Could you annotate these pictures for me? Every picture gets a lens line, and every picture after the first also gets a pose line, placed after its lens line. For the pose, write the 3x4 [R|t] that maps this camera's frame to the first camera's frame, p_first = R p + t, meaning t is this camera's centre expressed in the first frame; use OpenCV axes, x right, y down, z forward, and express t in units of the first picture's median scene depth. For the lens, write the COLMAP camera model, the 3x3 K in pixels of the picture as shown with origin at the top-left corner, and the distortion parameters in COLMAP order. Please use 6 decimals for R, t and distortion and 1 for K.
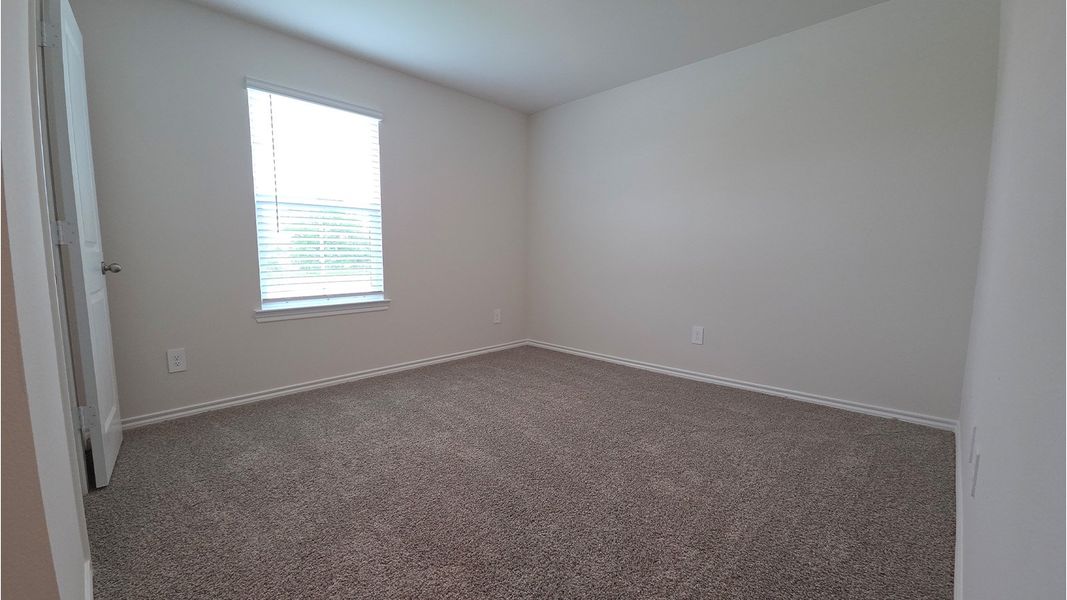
lens RADIAL K [[441.5, 0, 533.5], [0, 441.5, 300.0], [0, 0, 1]] dist [-0.001160, 0.000101]
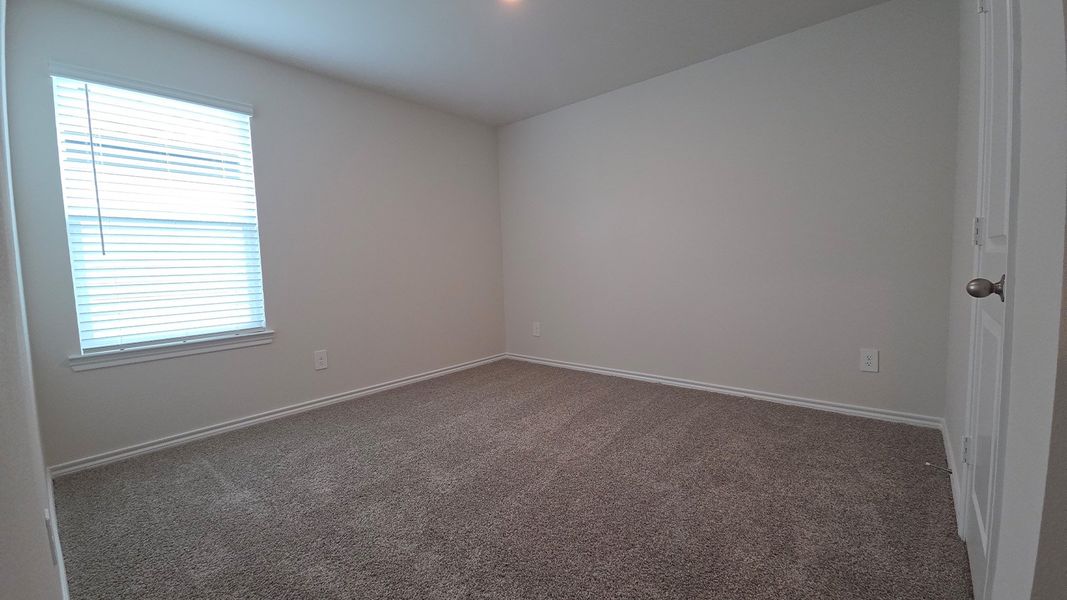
lens RADIAL K [[441.5, 0, 533.5], [0, 441.5, 300.0], [0, 0, 1]] dist [-0.001160, 0.000101]
pose [[0.998562, -0.044606, 0.029752, 0.086239], [0.045300, 0.998708, -0.023046, -0.010752], [-0.028685, 0.024361, 0.999292, 0.095988]]
